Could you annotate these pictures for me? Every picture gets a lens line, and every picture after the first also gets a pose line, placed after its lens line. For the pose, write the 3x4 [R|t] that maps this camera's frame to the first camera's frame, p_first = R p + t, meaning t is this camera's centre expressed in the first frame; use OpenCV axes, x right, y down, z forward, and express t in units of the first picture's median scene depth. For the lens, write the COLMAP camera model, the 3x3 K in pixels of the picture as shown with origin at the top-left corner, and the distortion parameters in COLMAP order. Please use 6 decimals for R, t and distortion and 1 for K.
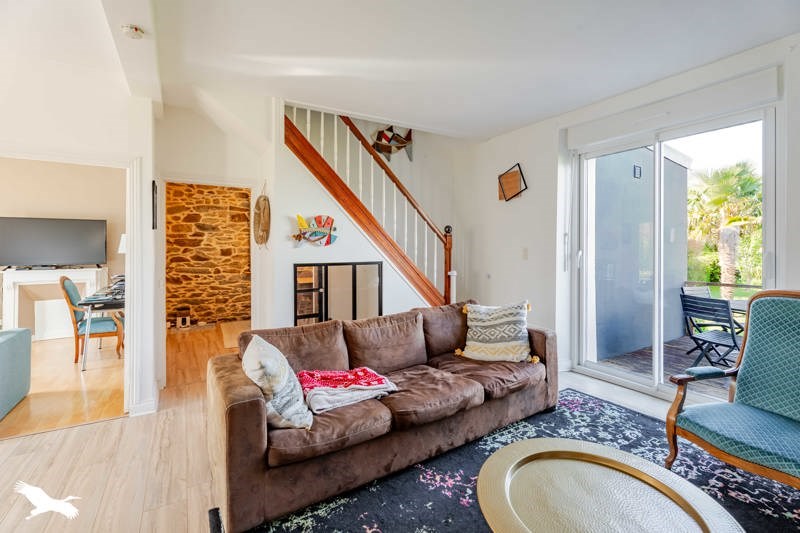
lens RADIAL K [[364.1, 0, 402.7], [0, 364.1, 244.0], [0, 0, 1]] dist [0.001026, 0.000215]
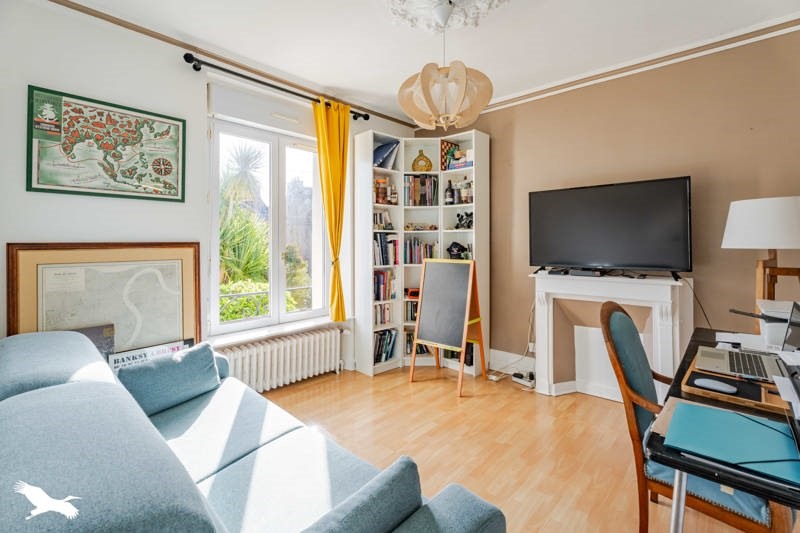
lens RADIAL K [[364.1, 0, 402.7], [0, 364.1, 244.0], [0, 0, 1]] dist [0.001026, 0.000215]
pose [[0.284063, -0.006376, -0.958784, -0.525016], [0.001631, 0.999980, -0.006167, 0.023993], [0.958804, 0.000188, 0.284068, 0.573267]]
